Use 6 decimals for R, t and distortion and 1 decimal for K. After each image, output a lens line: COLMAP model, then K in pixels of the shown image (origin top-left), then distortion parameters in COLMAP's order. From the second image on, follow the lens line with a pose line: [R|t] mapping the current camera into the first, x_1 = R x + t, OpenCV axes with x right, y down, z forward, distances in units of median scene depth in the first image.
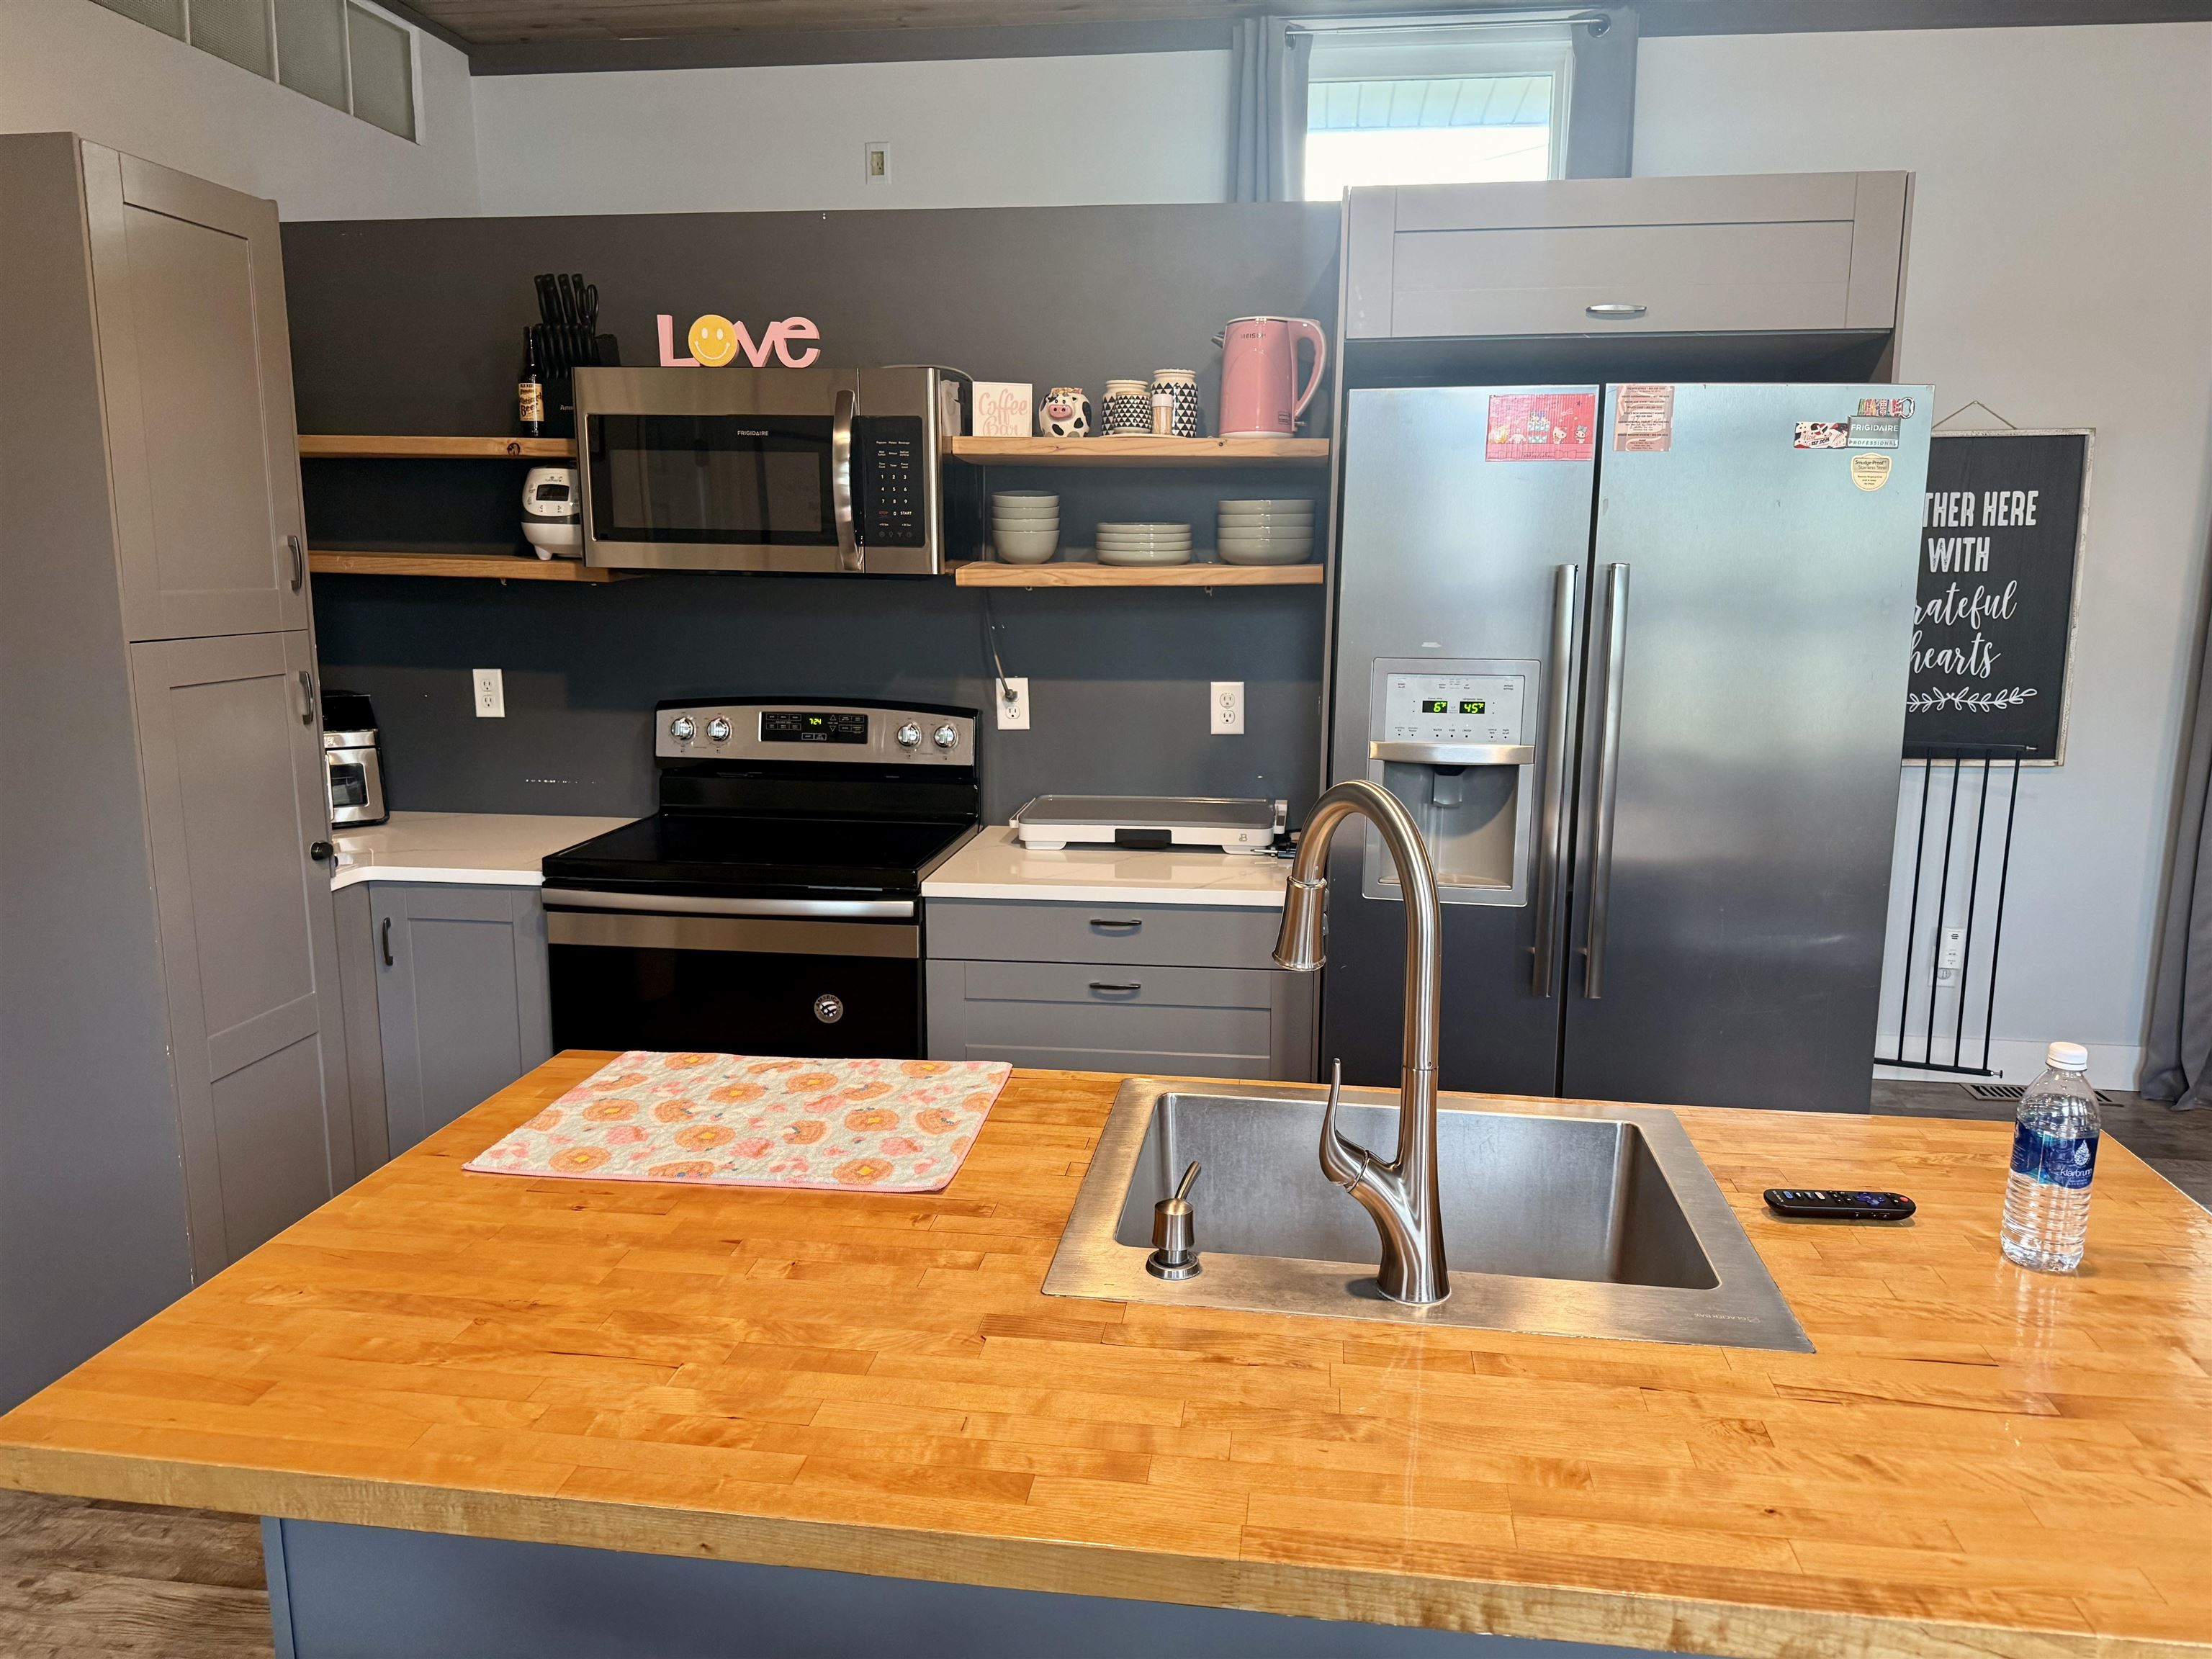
lens RADIAL K [[1571.9, 0, 1115.9], [0, 1571.9, 831.9], [0, 0, 1]] dist [0.054727, -0.034018]
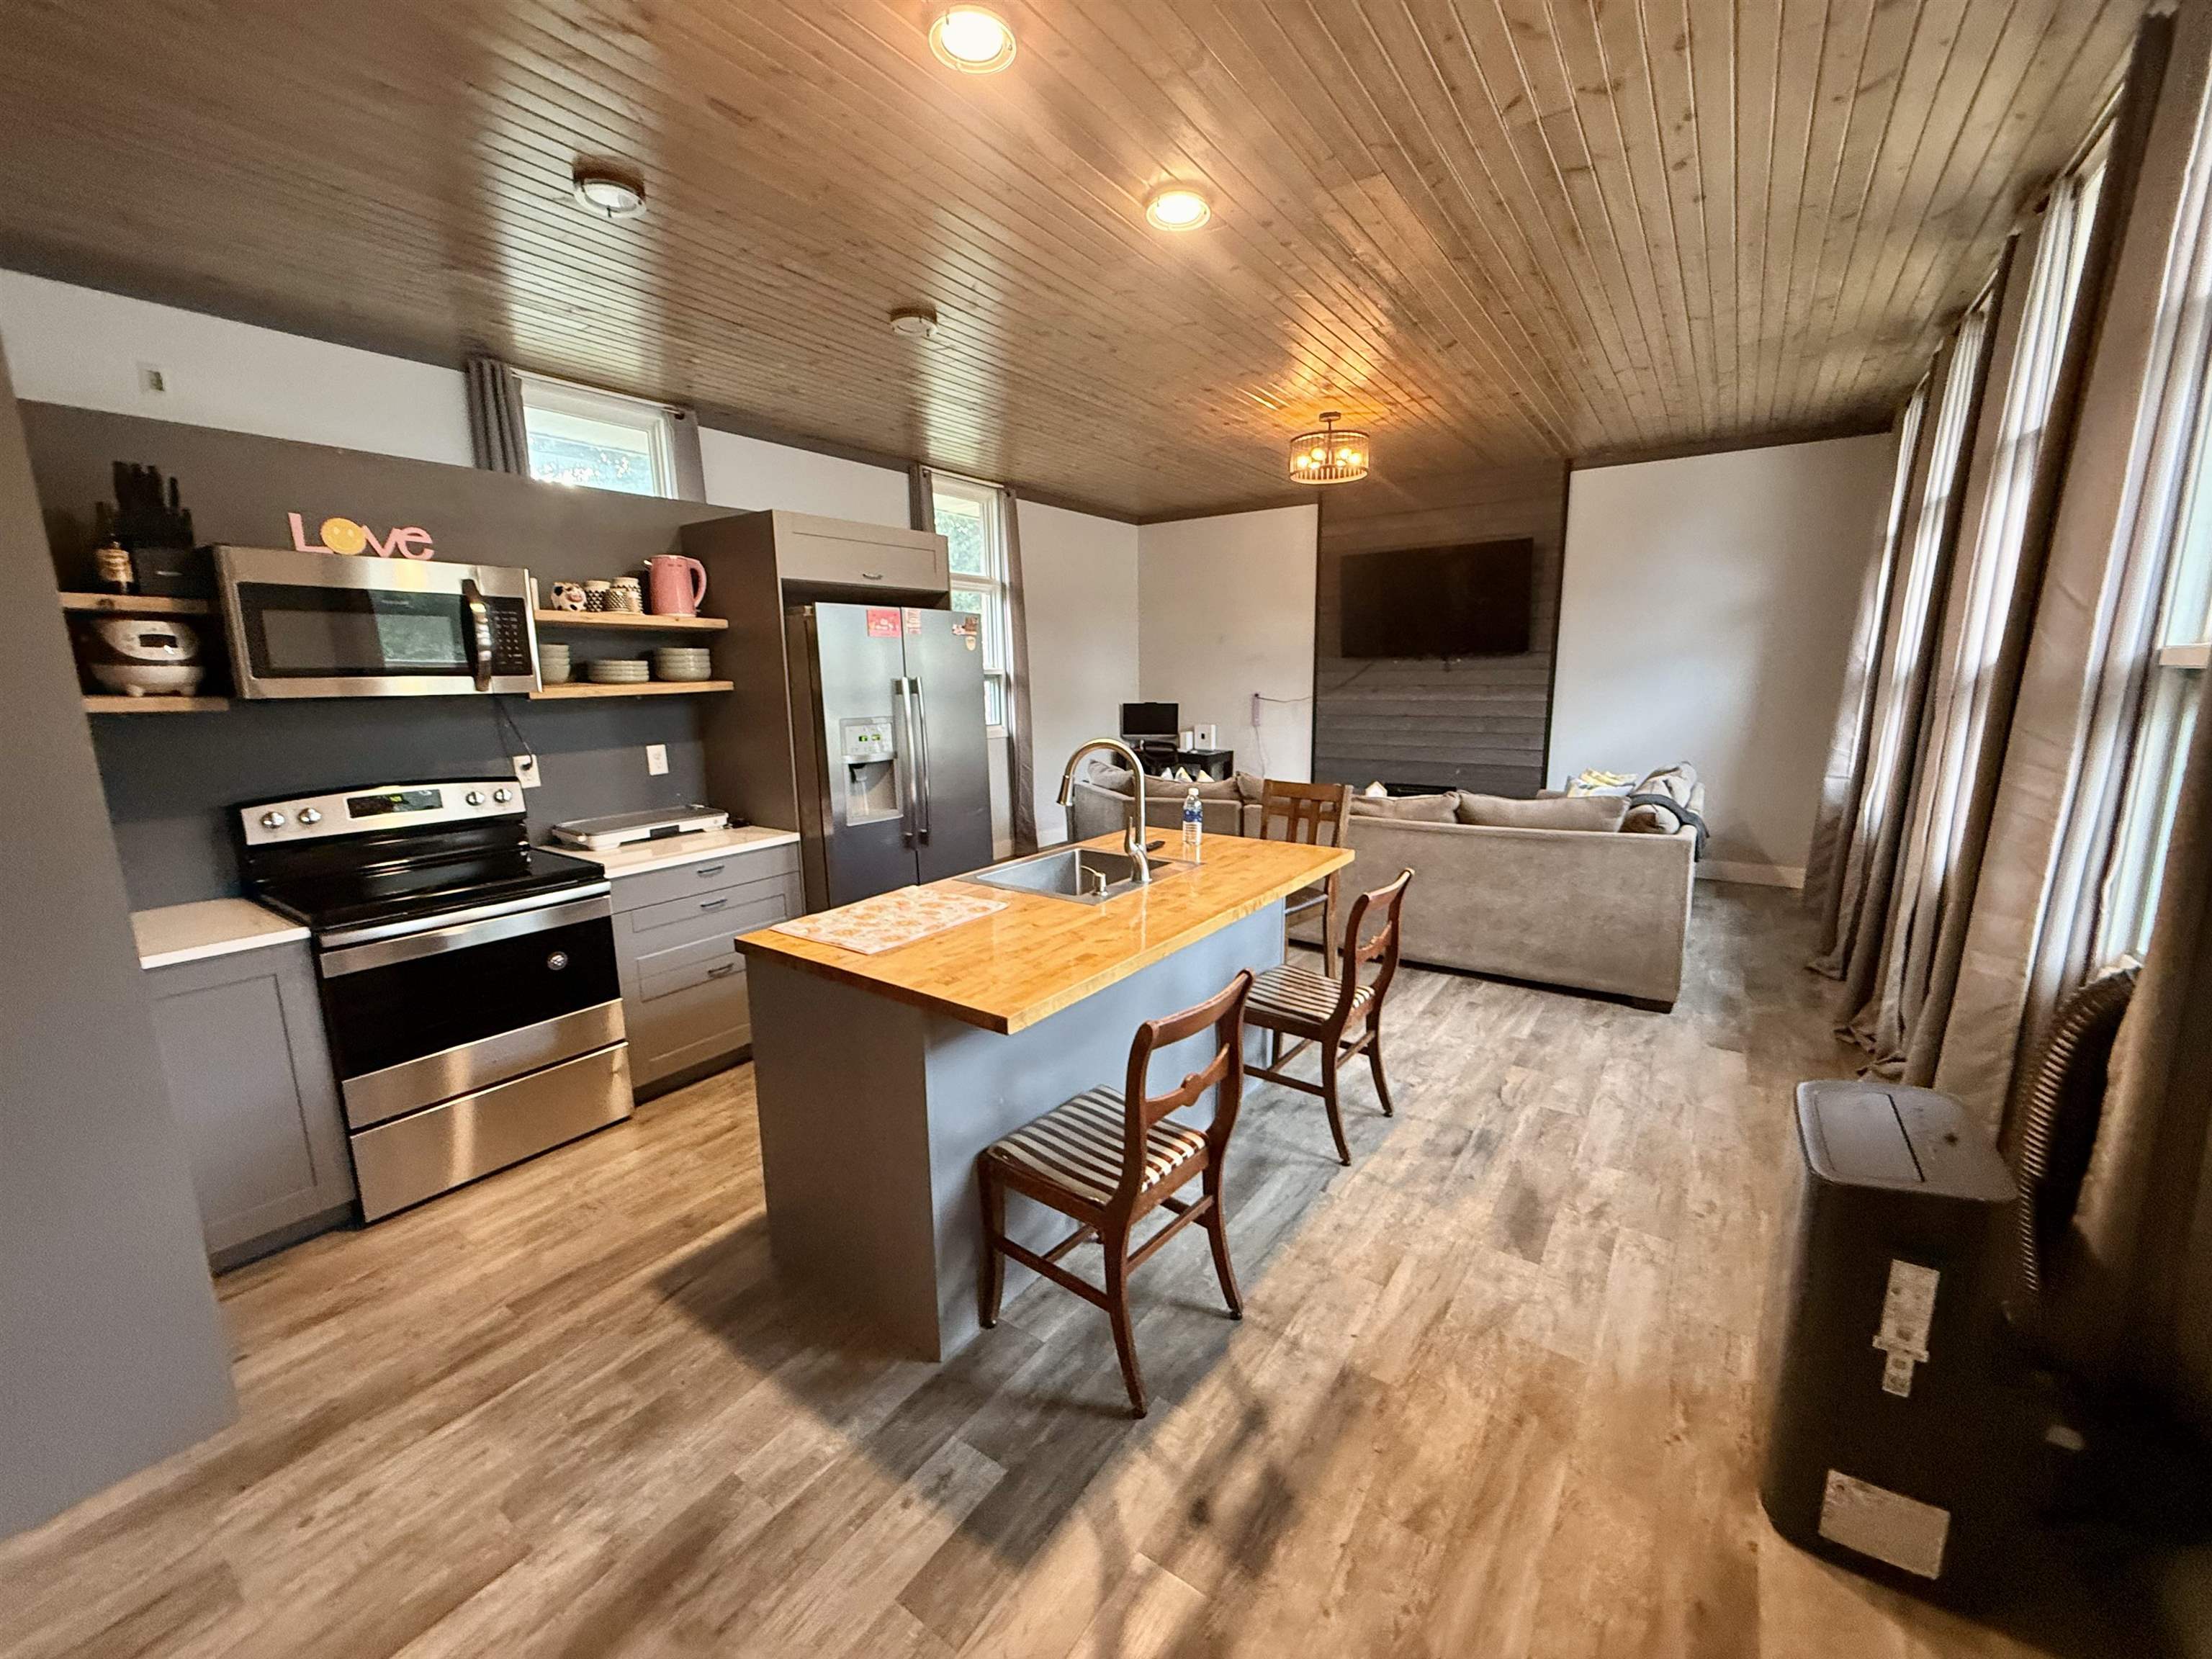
lens RADIAL K [[879.8, 0, 1113.8], [0, 879.8, 821.0], [0, 0, 1]] dist [0.005037, -0.000101]
pose [[0.474626, -0.164508, 0.864678, -0.628889], [0.172404, 0.980725, 0.091953, -0.012510], [-0.863138, 0.105430, 0.493839, 0.035927]]
